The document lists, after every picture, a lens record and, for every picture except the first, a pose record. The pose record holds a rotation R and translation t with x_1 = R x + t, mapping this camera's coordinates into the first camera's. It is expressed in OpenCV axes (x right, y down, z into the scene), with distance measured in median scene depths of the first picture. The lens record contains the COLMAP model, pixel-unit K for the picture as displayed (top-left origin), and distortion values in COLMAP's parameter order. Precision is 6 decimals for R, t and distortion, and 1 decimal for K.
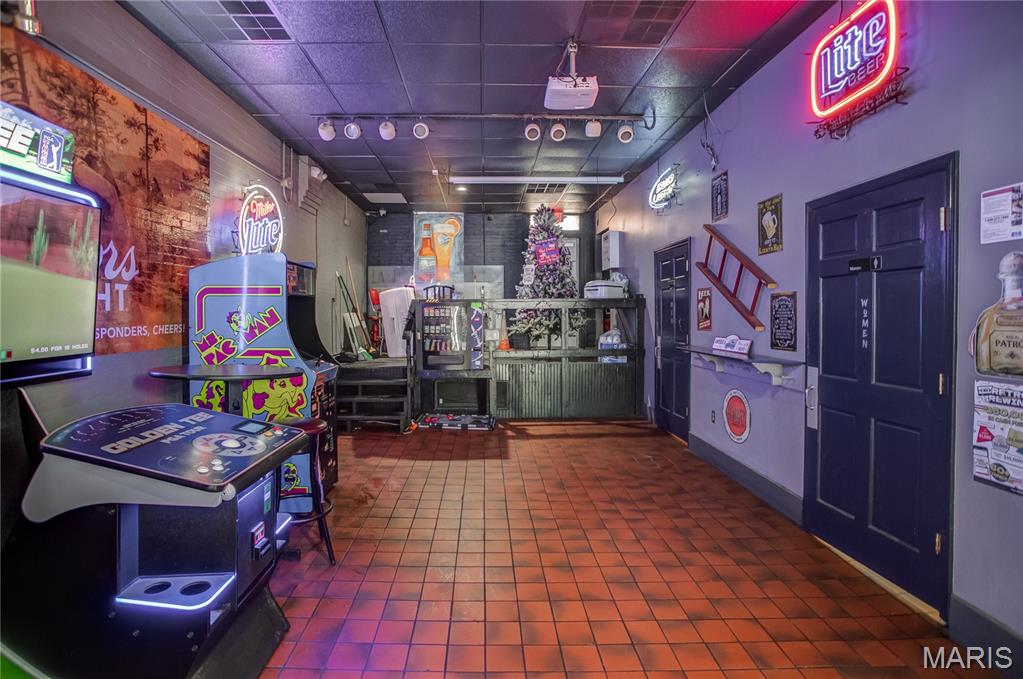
lens RADIAL K [[476.9, 0, 483.9], [0, 476.9, 333.6], [0, 0, 1]] dist [-0.020230, 0.000721]
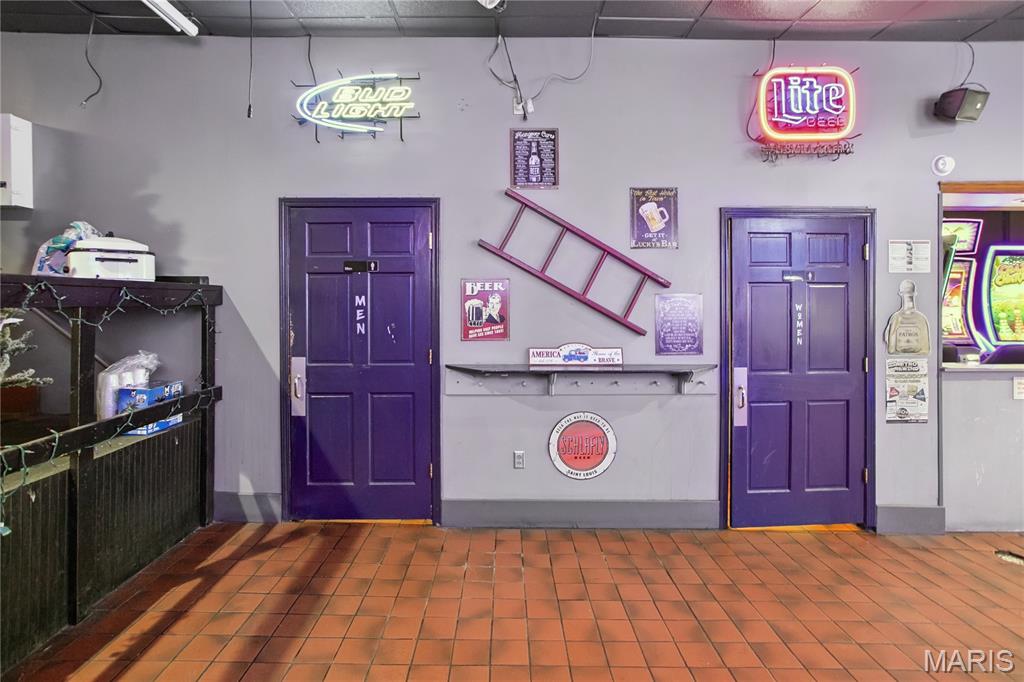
lens RADIAL K [[477.4, 0, 484.4], [0, 477.4, 335.1], [0, 0, 1]] dist [-0.020230, 0.000721]
pose [[-0.006081, 0.012674, 0.999901, -0.397423], [0.038779, 0.999171, -0.012429, -0.010013], [-0.999229, 0.038700, -0.006568, 1.803151]]
